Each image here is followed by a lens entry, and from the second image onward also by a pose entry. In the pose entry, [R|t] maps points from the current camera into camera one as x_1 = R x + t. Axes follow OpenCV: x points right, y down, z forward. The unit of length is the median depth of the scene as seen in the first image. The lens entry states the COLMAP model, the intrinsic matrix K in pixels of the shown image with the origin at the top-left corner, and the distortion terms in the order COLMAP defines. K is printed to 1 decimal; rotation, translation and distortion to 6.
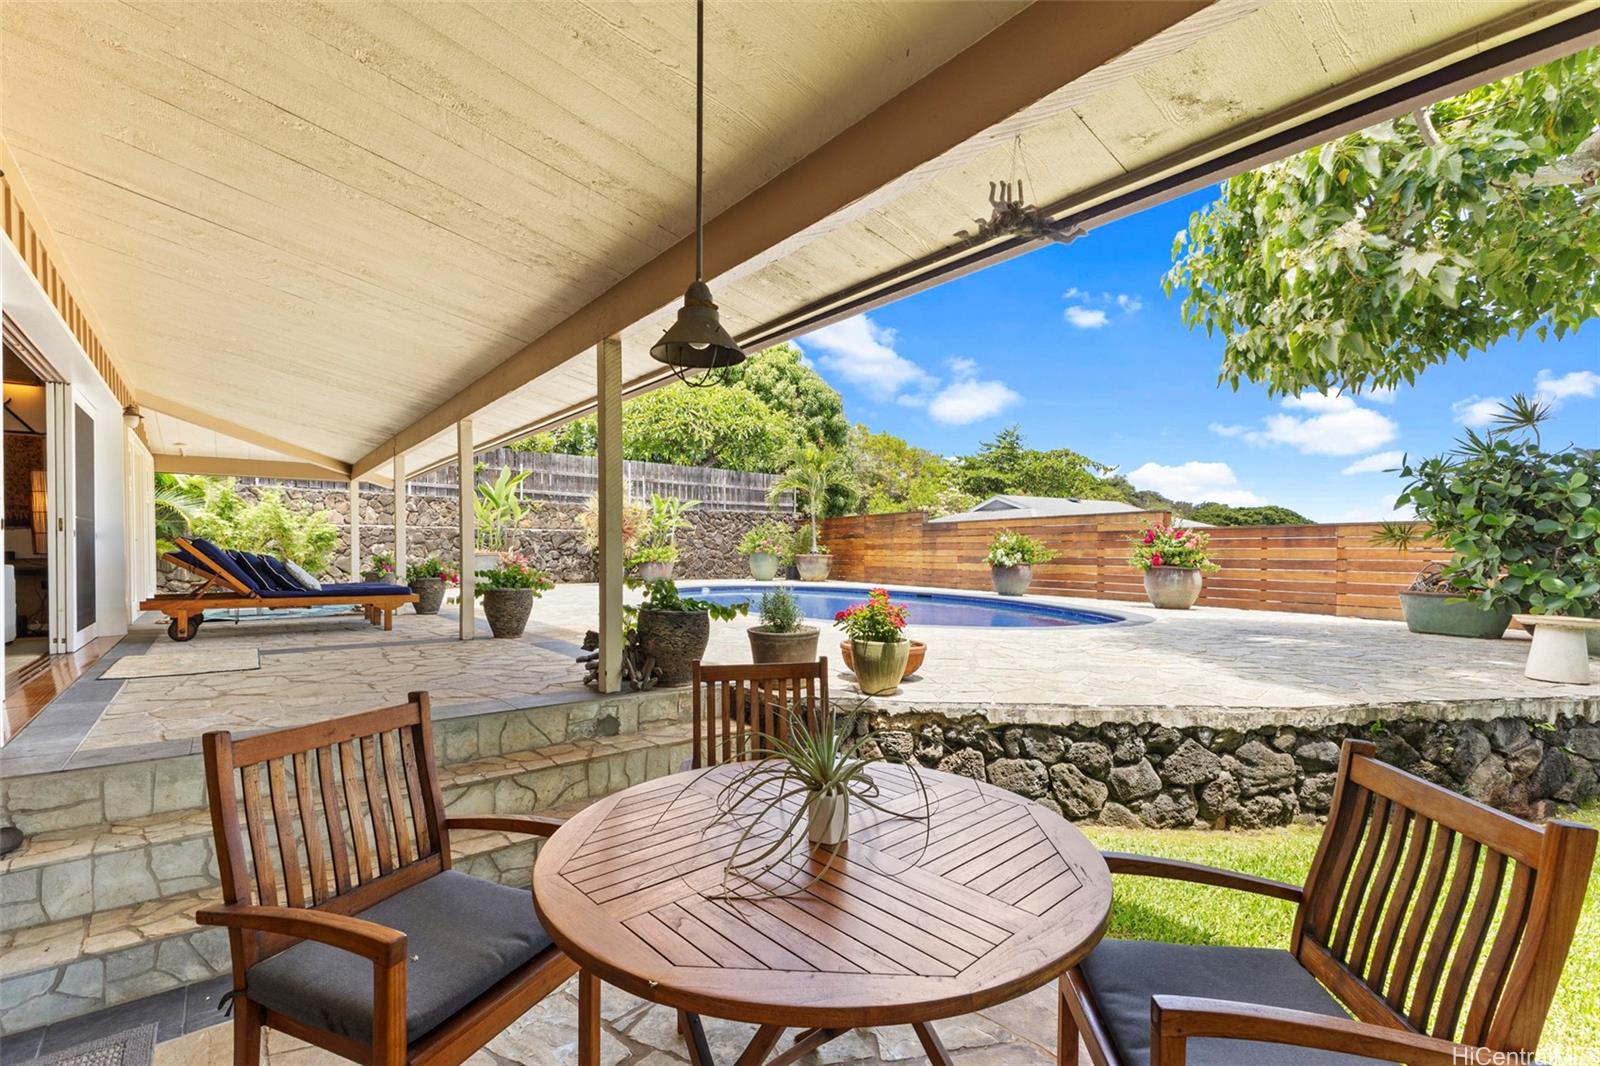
lens RADIAL K [[697.4, 0, 797.1], [0, 697.4, 545.8], [0, 0, 1]] dist [0.003184, -0.000118]
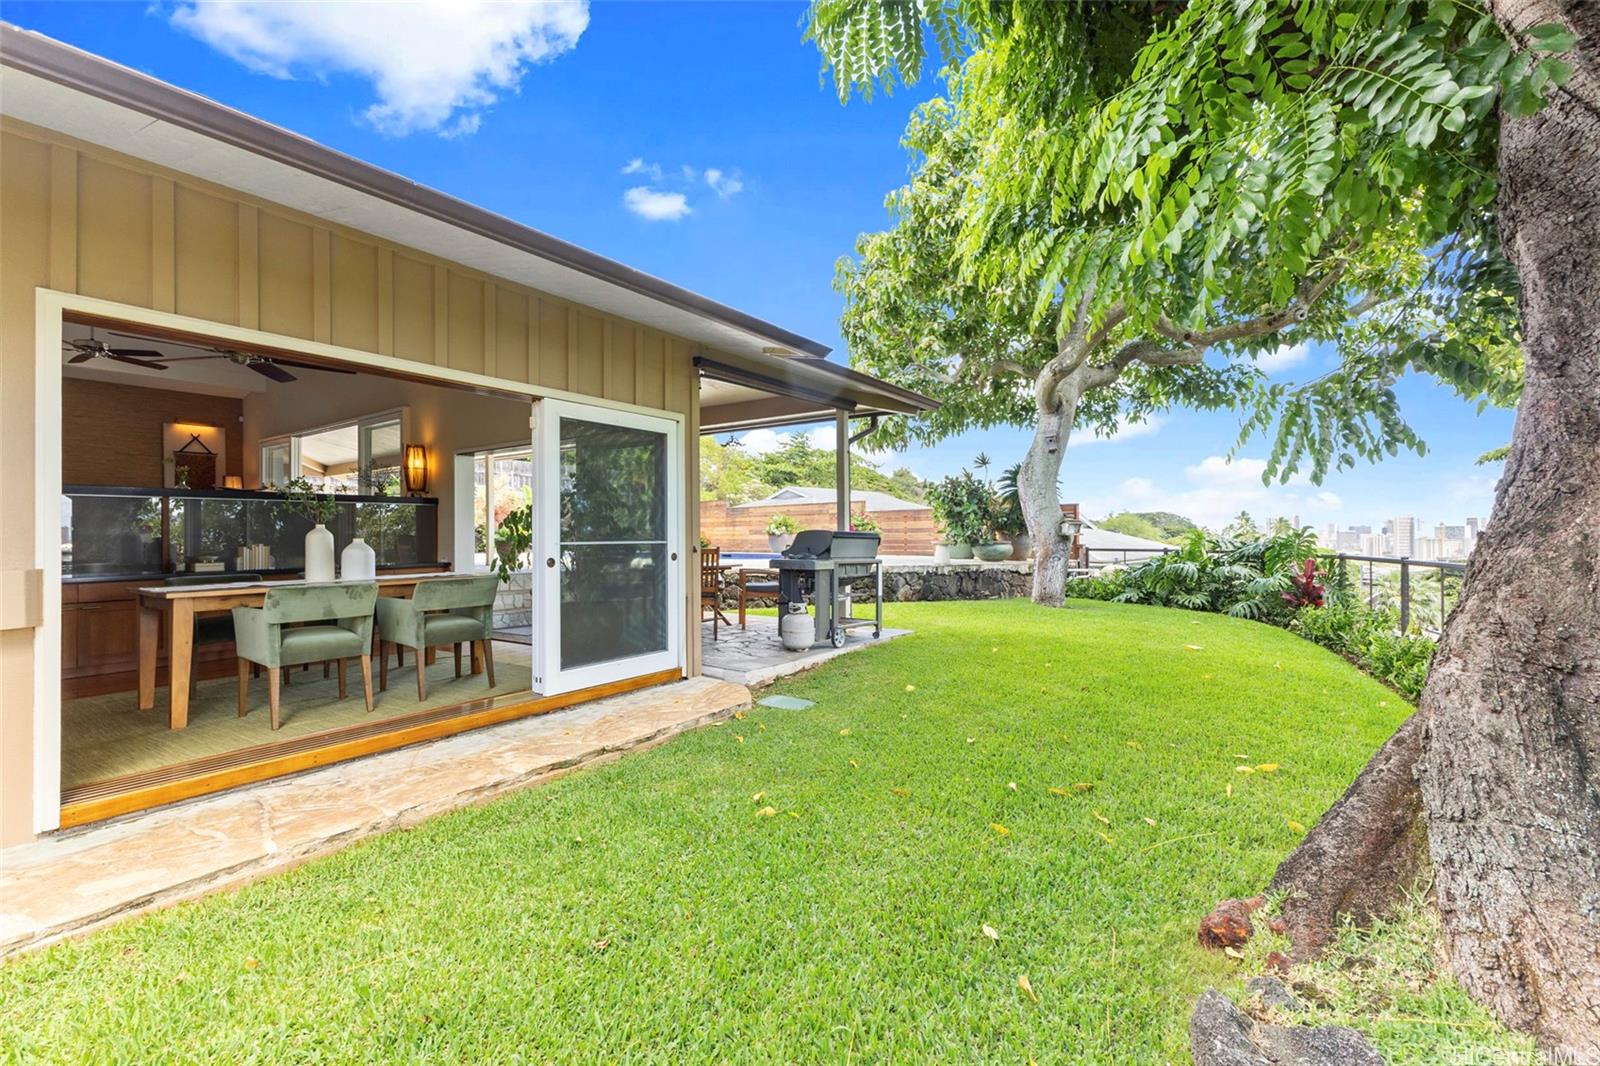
lens RADIAL K [[697.4, 0, 800.6], [0, 697.4, 532.3], [0, 0, 1]] dist [0.003184, -0.000118]
pose [[0.962938, -0.006617, 0.269642, -0.036614], [0.006258, 0.999978, 0.002194, 0.009100], [-0.269651, -0.000425, 0.962958, -0.255148]]
